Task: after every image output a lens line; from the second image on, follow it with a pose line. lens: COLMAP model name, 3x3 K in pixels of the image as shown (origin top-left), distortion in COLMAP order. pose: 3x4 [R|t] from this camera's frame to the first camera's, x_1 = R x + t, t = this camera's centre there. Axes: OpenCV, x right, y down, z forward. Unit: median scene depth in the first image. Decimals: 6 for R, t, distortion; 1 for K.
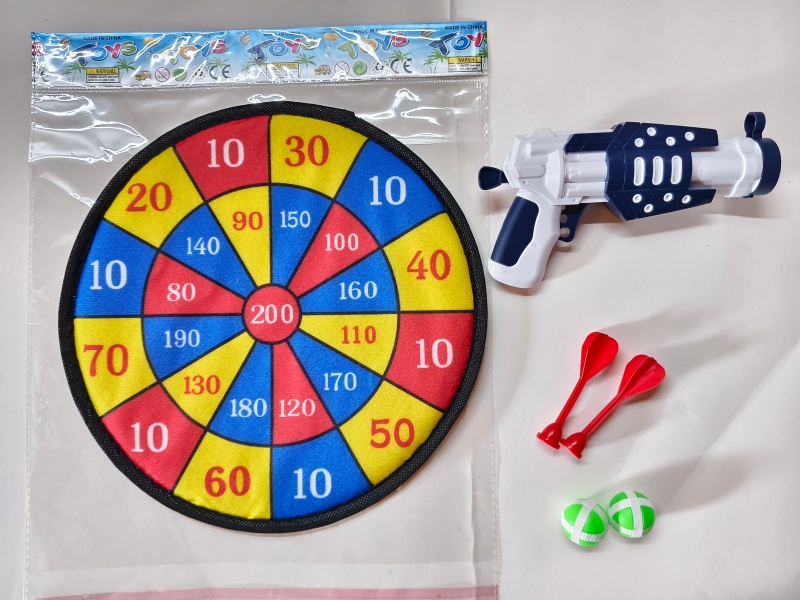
lens RADIAL K [[591.7, 0, 379.3], [0, 591.7, 275.5], [0, 0, 1]] dist [0.038387, 0.002182]
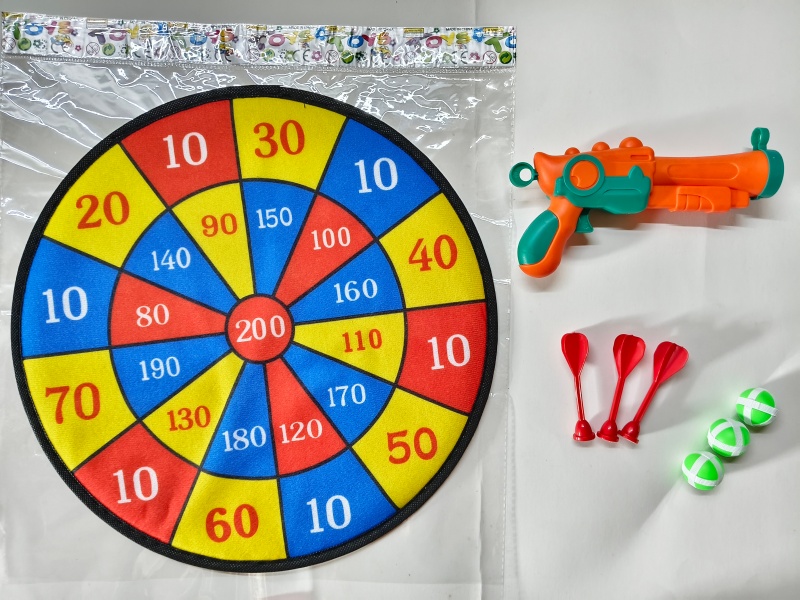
lens RADIAL K [[601.9, 0, 400.6], [0, 601.9, 303.9], [0, 0, 1]] dist [0.000773, -0.003269]
pose [[0.993218, -0.112252, 0.030305, 0.001173], [0.110706, 0.992664, 0.048609, 0.008716], [-0.035539, -0.044924, 0.998358, 0.107643]]
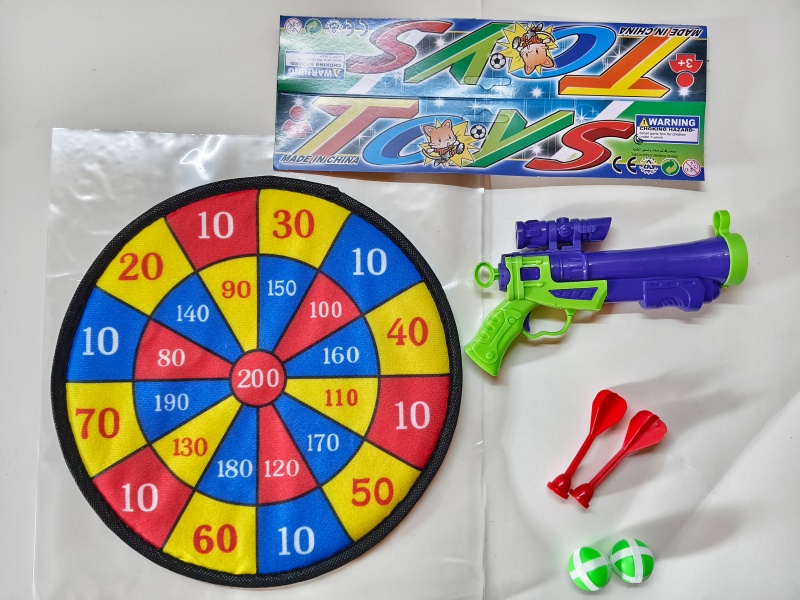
lens RADIAL K [[610.9, 0, 408.6], [0, 610.9, 303.4], [0, 0, 1]] dist [0.001865, -0.004306]
pose [[0.996861, 0.005959, 0.078947, -0.002171], [-0.001700, 0.998545, -0.053905, -0.009607], [-0.079154, 0.053602, 0.995420, -0.104203]]
